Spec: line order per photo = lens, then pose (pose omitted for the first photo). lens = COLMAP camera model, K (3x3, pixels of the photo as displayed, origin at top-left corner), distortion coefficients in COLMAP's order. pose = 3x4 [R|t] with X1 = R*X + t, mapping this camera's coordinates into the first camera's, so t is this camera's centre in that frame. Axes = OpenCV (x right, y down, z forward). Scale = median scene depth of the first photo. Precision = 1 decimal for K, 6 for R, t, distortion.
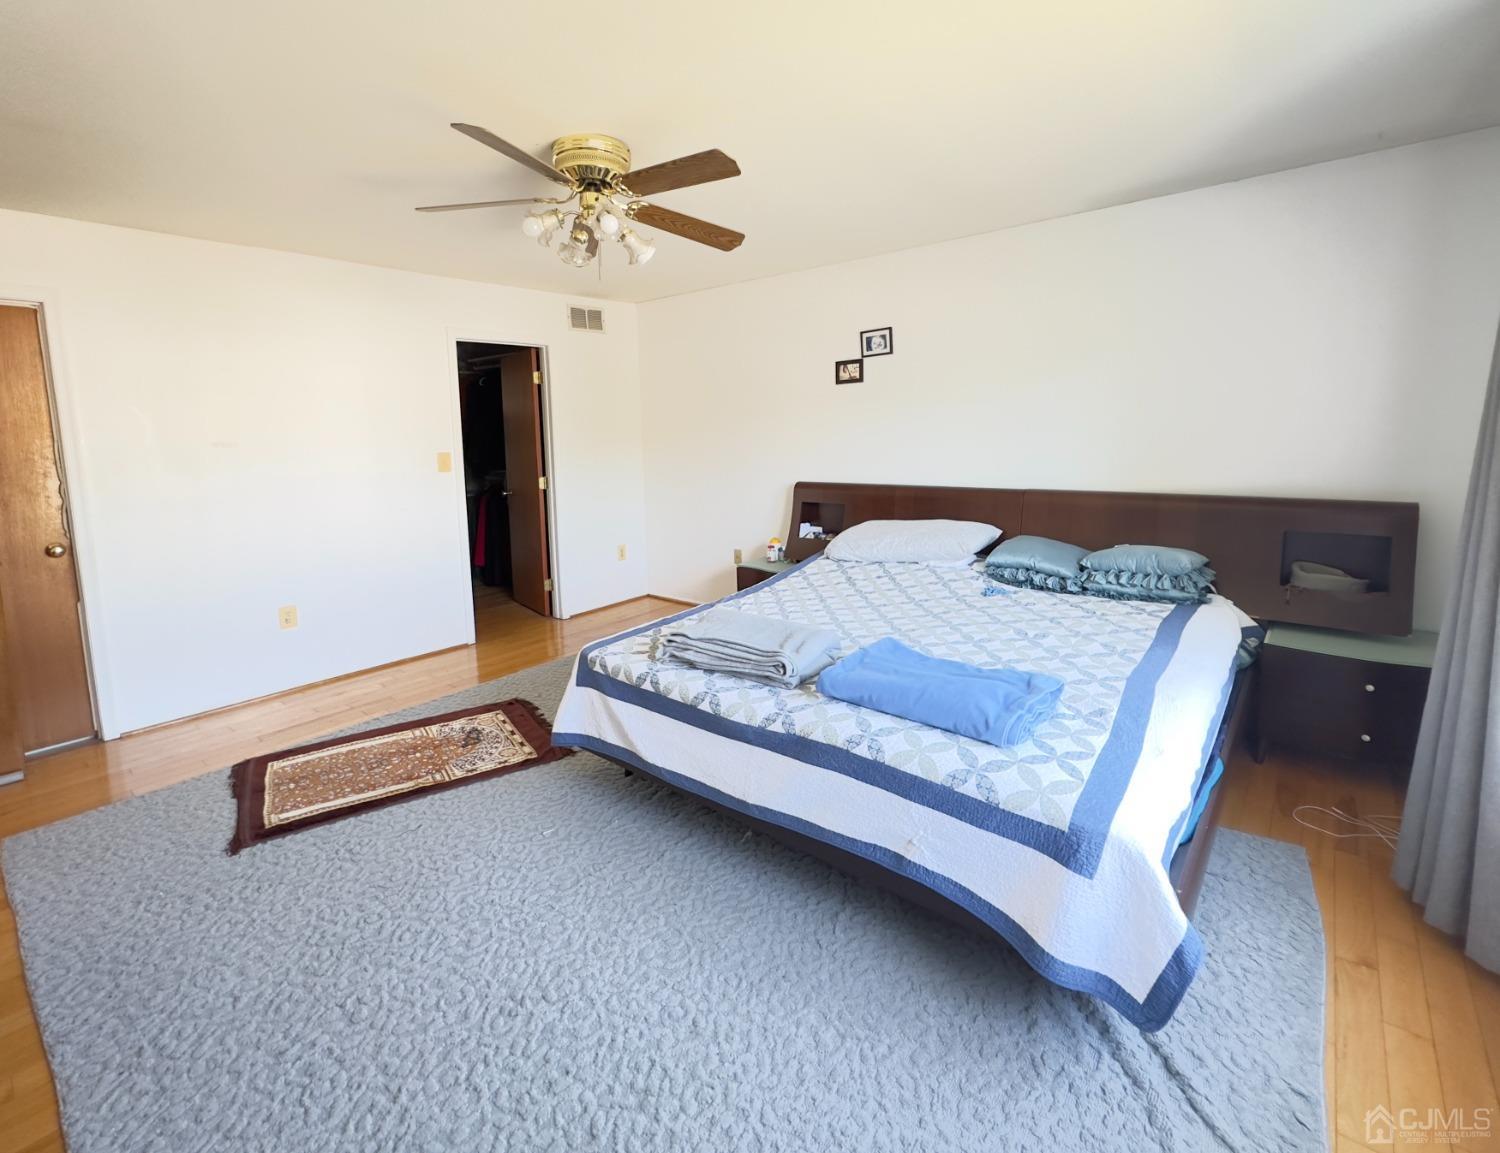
lens RADIAL K [[694.9, 0, 730.3], [0, 694.9, 522.3], [0, 0, 1]] dist [-0.001714, 0.001088]
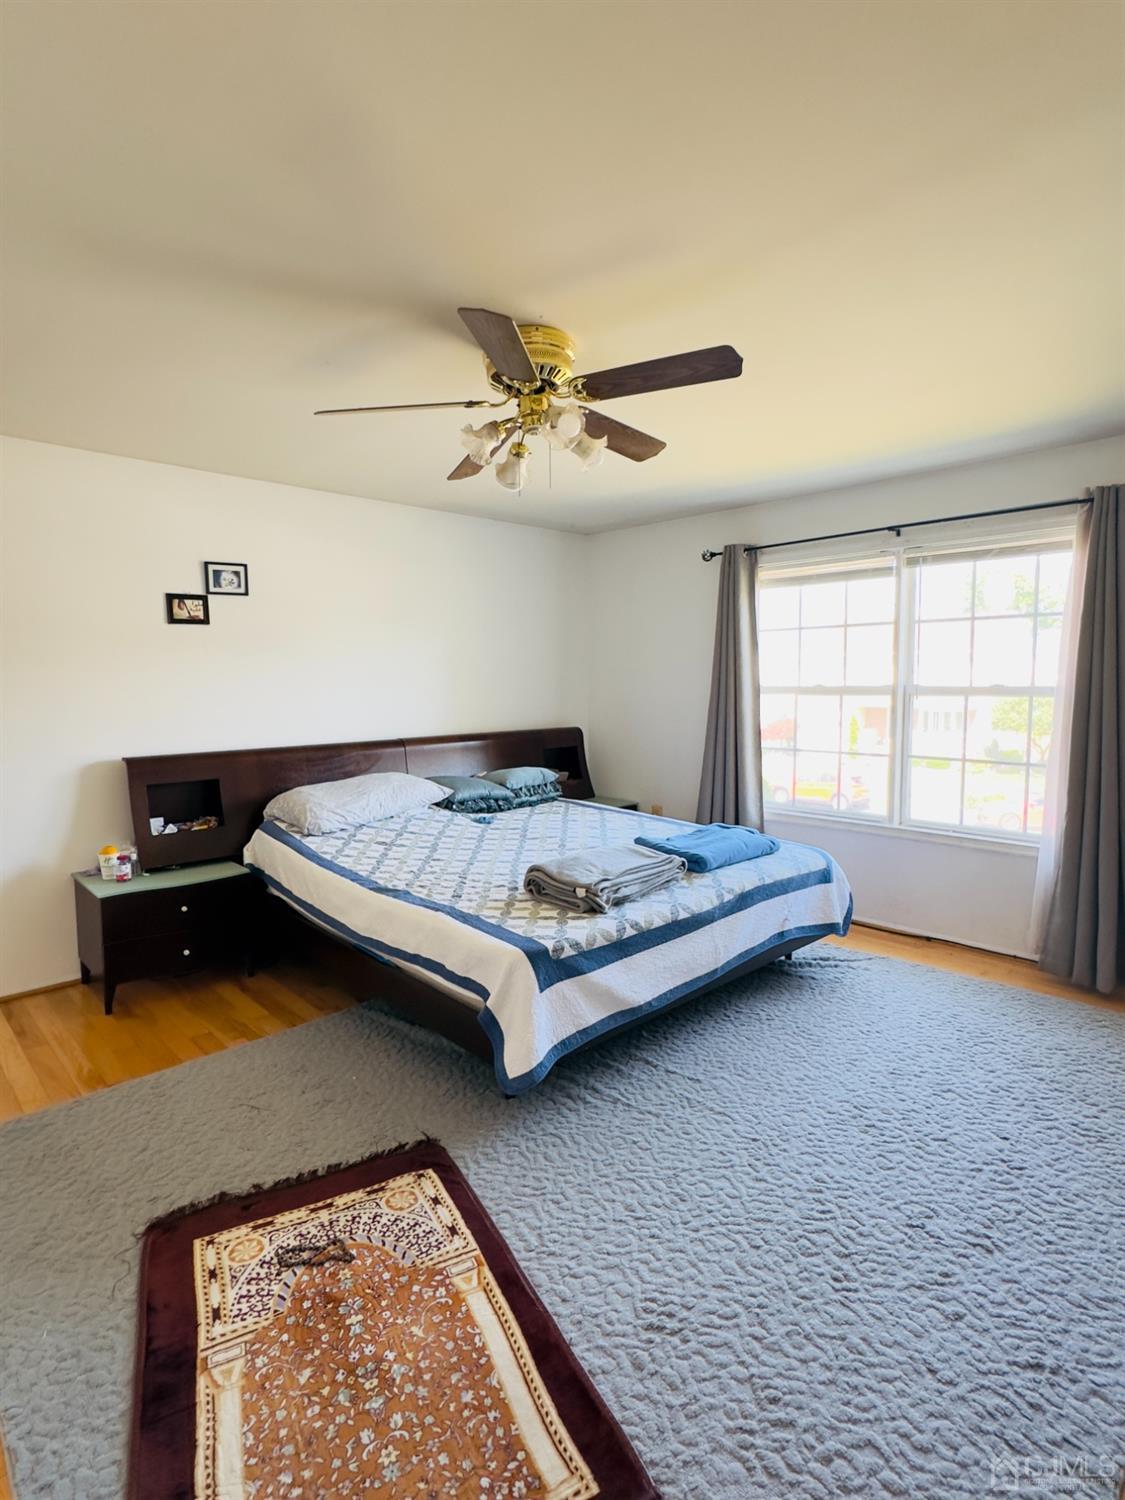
lens RADIAL K [[767.6, 0, 563.9], [0, 767.6, 748.9], [0, 0, 1]] dist [-0.003907, -0.000434]
pose [[0.100055, -0.079546, 0.991797, -0.895715], [0.133737, 0.988829, 0.065816, -0.083871], [-0.985953, 0.126055, 0.109575, 0.696165]]
